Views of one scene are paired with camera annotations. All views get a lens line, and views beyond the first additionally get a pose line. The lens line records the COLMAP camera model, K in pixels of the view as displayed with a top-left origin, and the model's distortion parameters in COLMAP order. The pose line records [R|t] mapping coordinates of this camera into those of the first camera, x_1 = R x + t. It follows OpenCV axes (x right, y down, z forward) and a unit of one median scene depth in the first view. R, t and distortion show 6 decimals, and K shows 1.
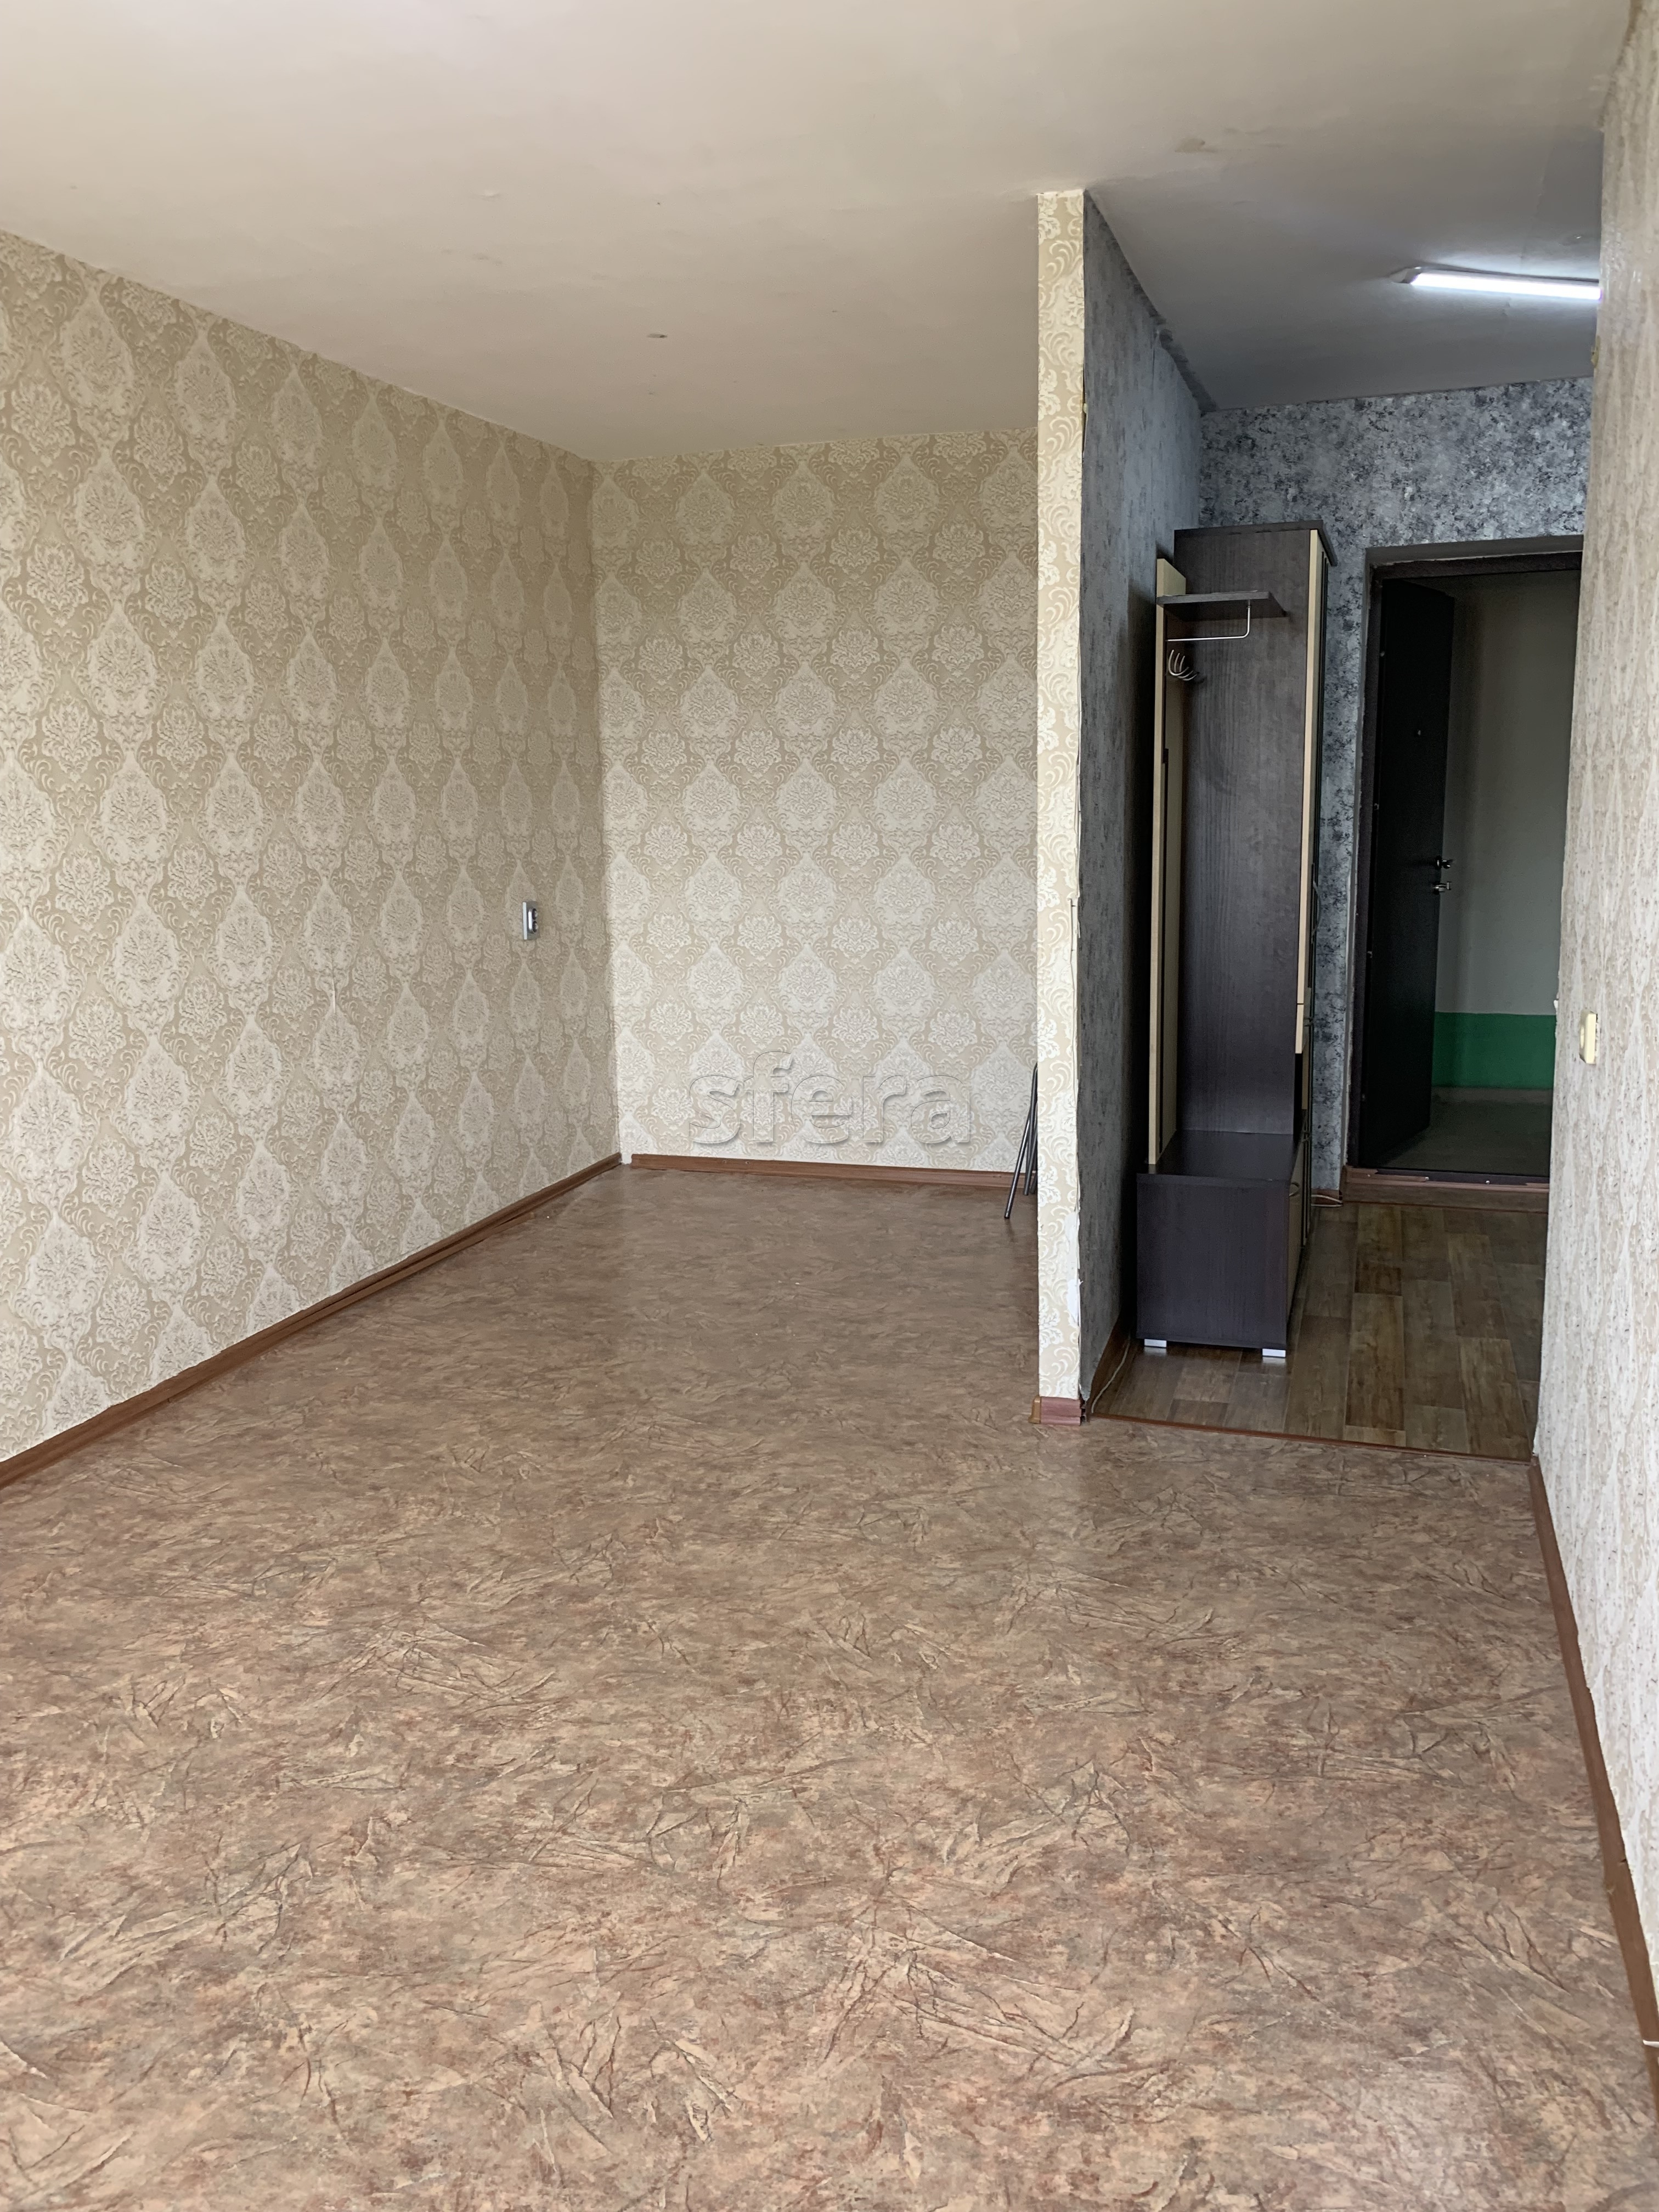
lens RADIAL K [[1689.2, 0, 821.5], [0, 1689.2, 1084.3], [0, 0, 1]] dist [0.032791, -0.035093]
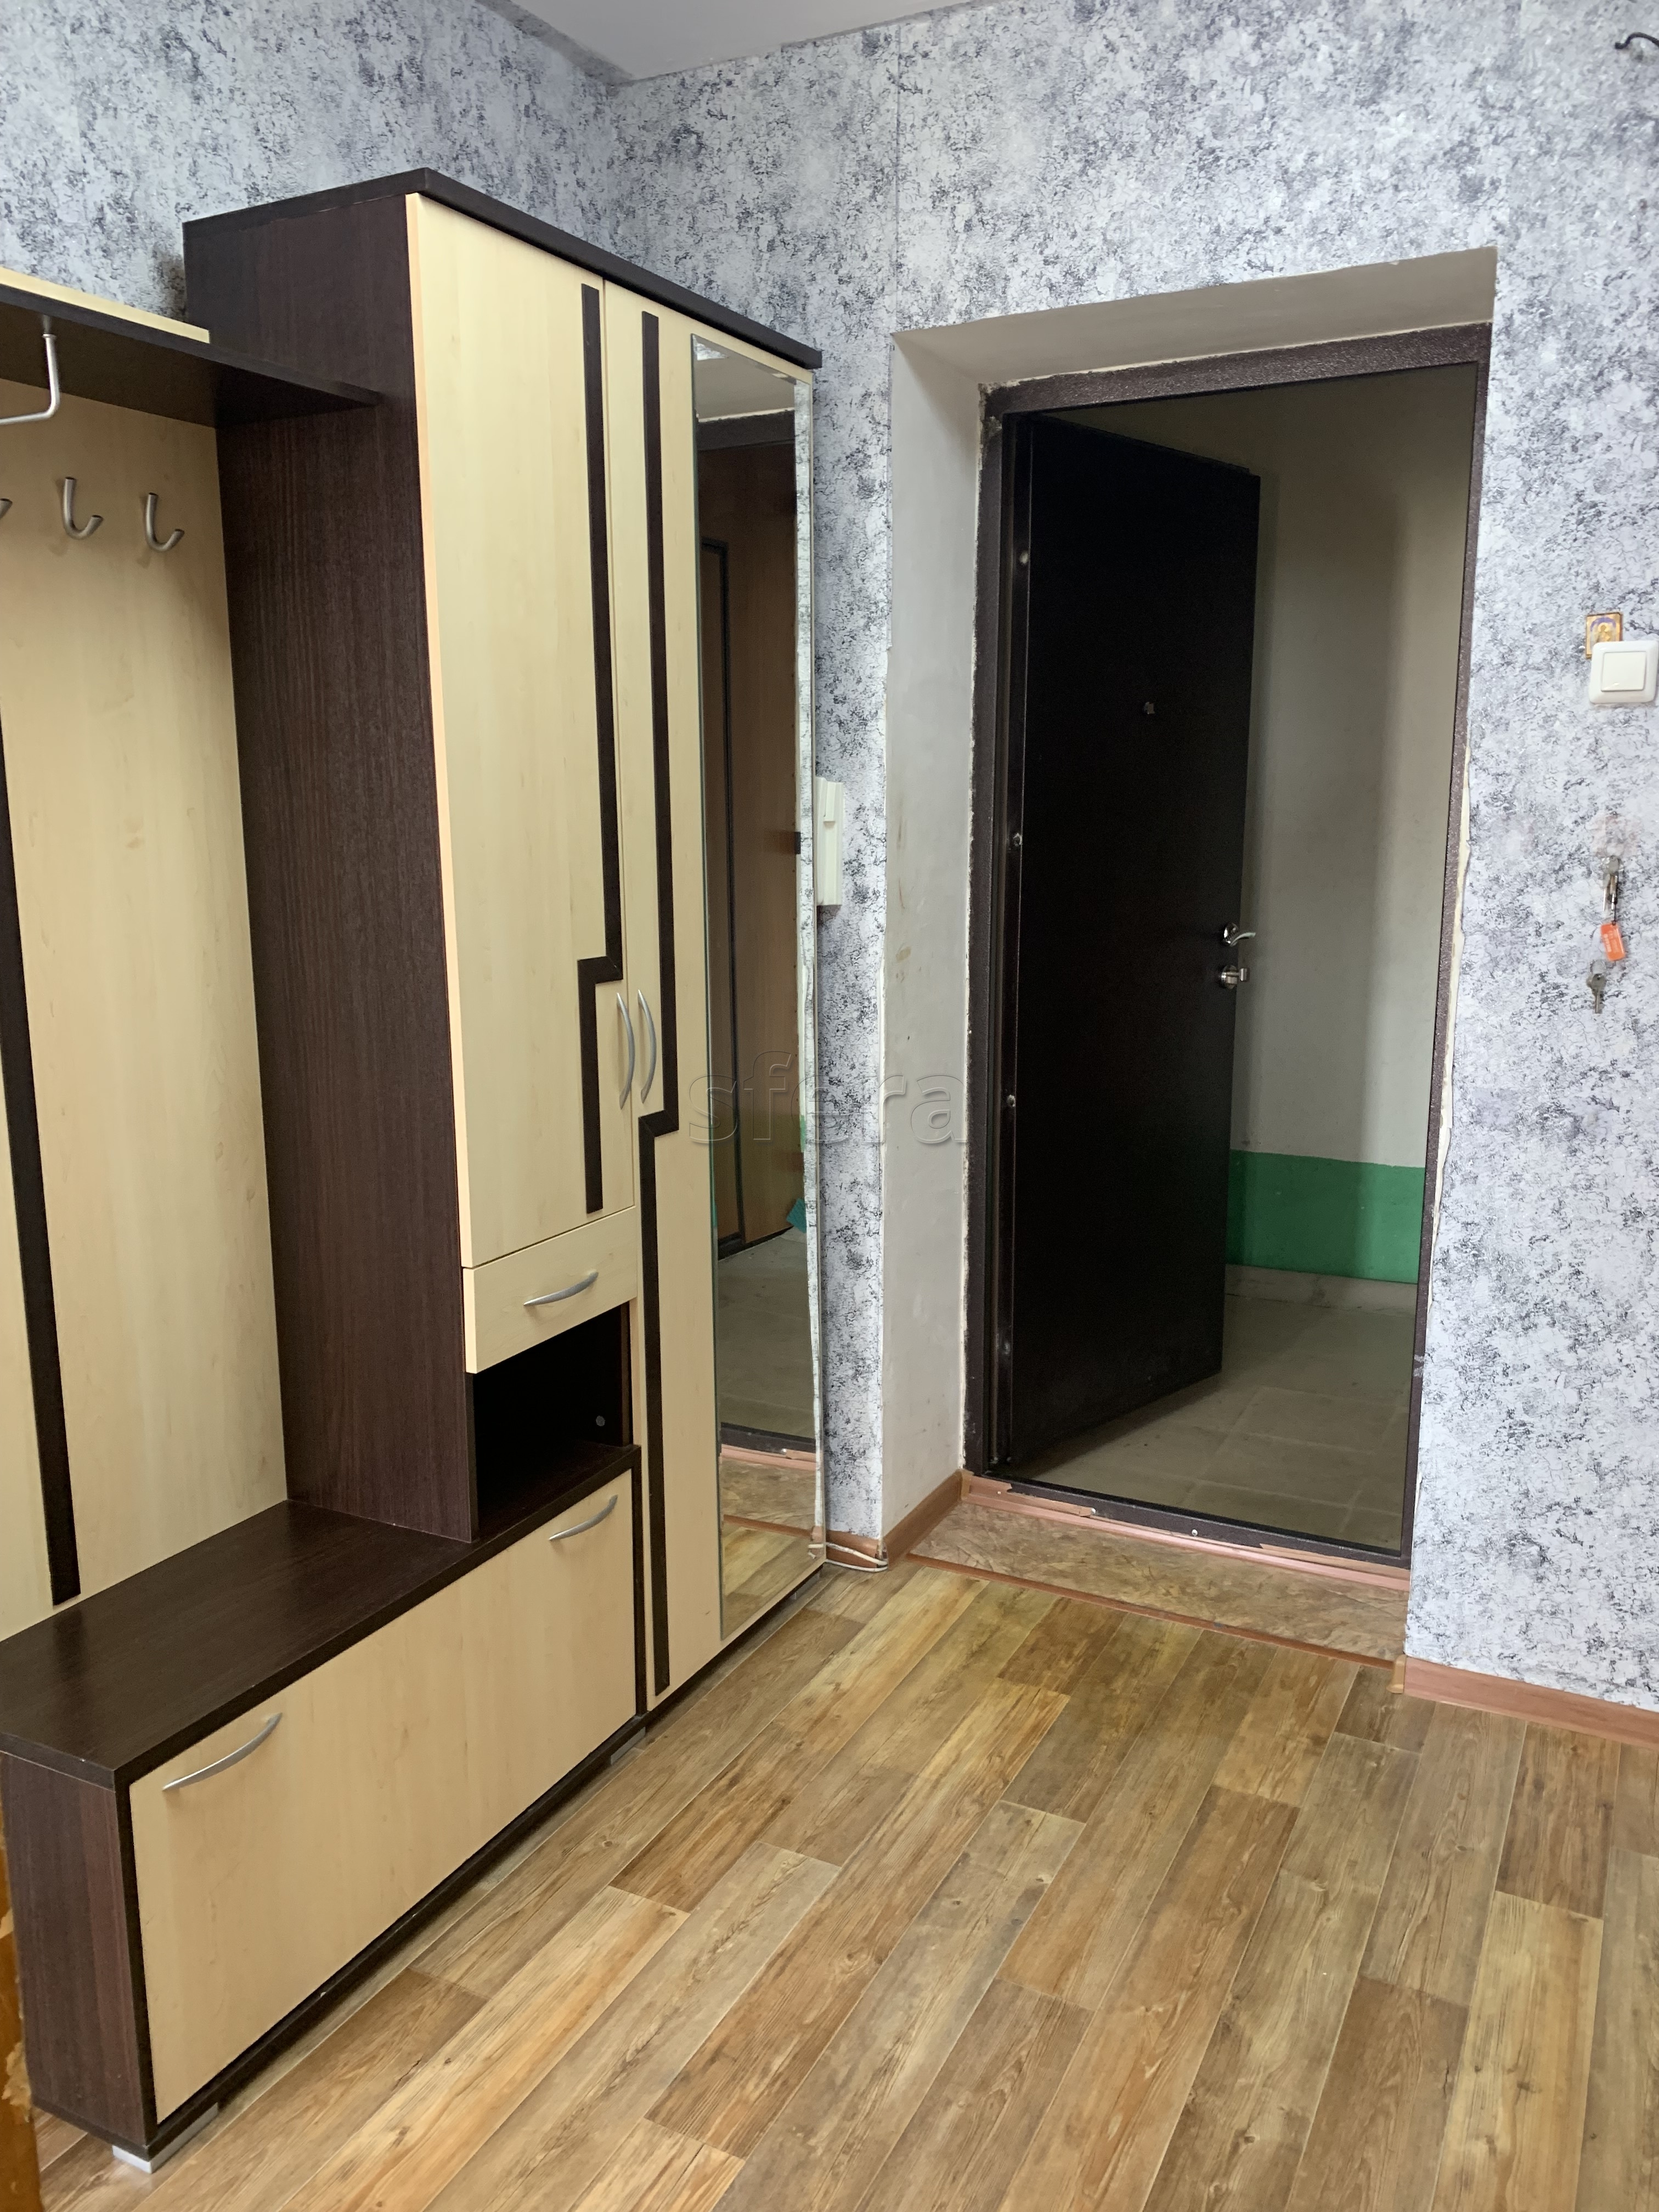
lens RADIAL K [[1689.2, 0, 819.8], [0, 1689.2, 1101.0], [0, 0, 1]] dist [0.032791, -0.035093]
pose [[0.986893, 0.043007, -0.155537, 0.434560], [-0.043077, 0.999067, 0.002921, -0.095258], [0.155517, 0.003817, 0.987826, 0.549700]]
